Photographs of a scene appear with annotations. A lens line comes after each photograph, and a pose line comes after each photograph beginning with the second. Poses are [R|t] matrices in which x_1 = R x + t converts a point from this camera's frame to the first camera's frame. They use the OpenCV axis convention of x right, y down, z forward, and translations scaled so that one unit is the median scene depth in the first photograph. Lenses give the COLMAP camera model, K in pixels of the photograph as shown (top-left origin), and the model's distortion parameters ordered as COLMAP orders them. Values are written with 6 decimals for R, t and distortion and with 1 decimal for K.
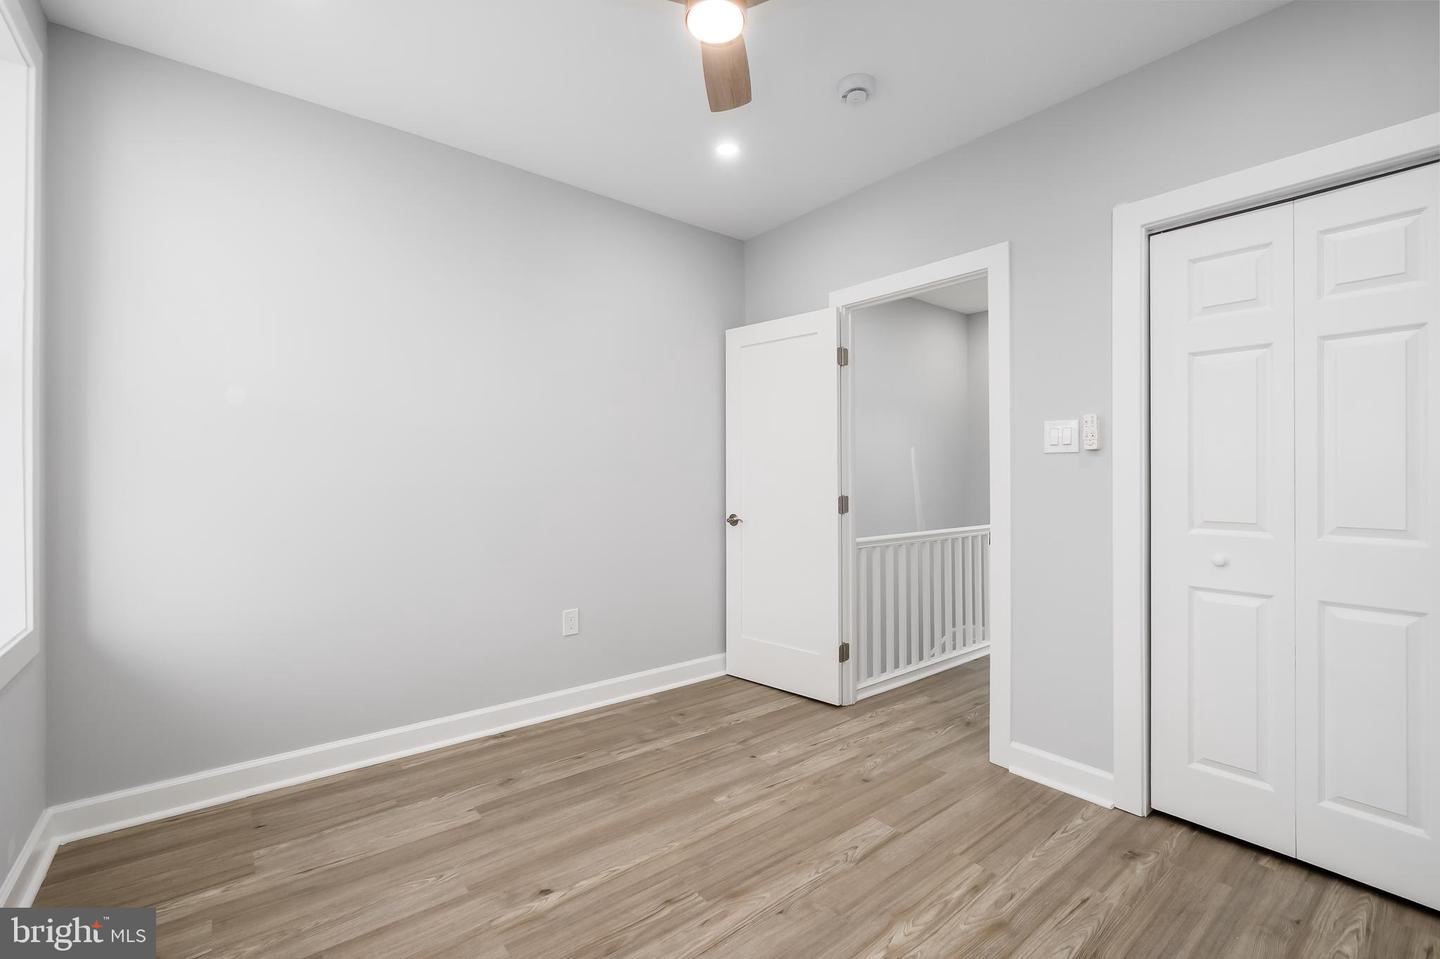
lens RADIAL K [[610.9, 0, 728.8], [0, 610.9, 478.2], [0, 0, 1]] dist [0.002075, 0.000900]
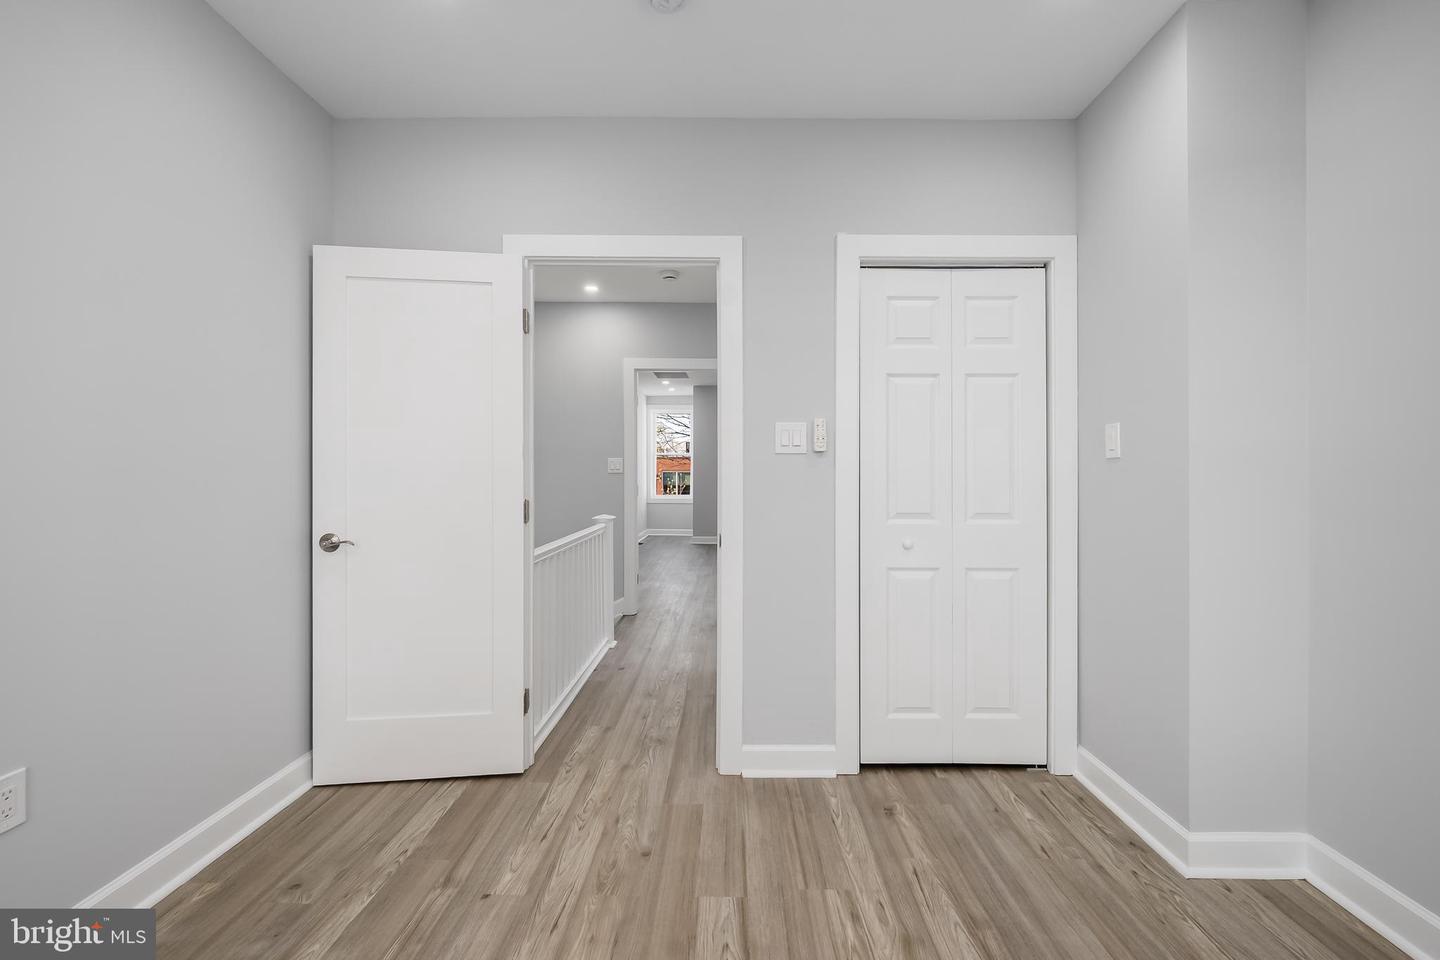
lens RADIAL K [[620.1, 0, 713.0], [0, 620.1, 474.7], [0, 0, 1]] dist [-0.000580, 0.000508]
pose [[0.650502, 0.001227, 0.759504, -0.343224], [0.000074, 0.999999, -0.001680, -0.003366], [-0.759505, 0.001149, 0.650501, 0.407549]]
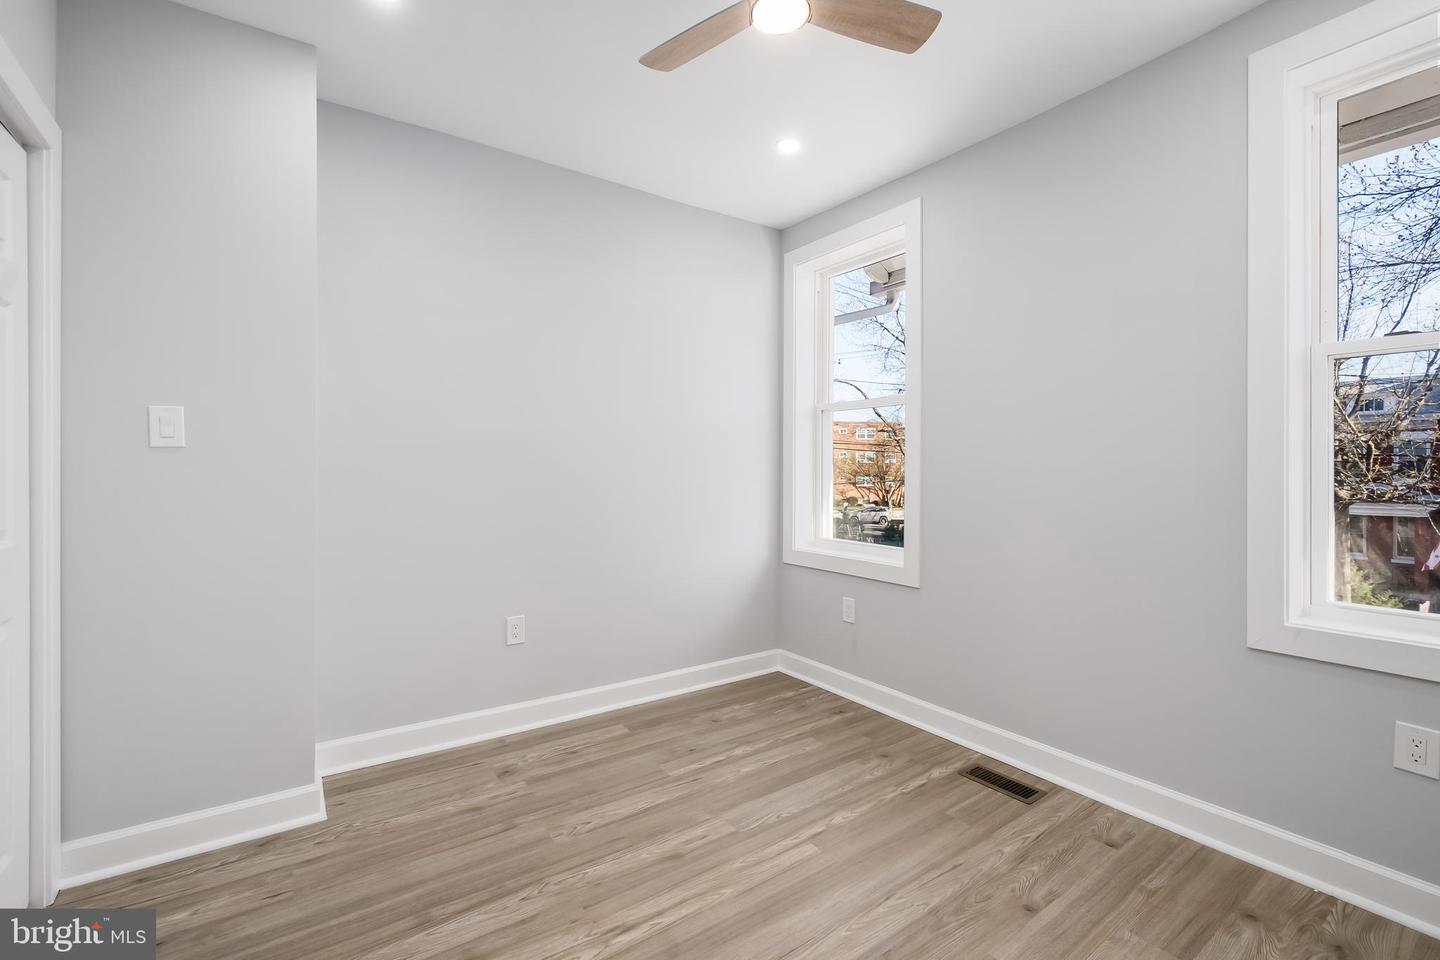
lens RADIAL K [[620.1, 0, 713.0], [0, 620.1, 474.7], [0, 0, 1]] dist [-0.000580, 0.000508]
pose [[-0.997528, 0.001210, 0.070261, 0.012318], [0.001436, 0.999994, 0.003171, 0.005496], [-0.070257, 0.003264, -0.997524, 1.290865]]
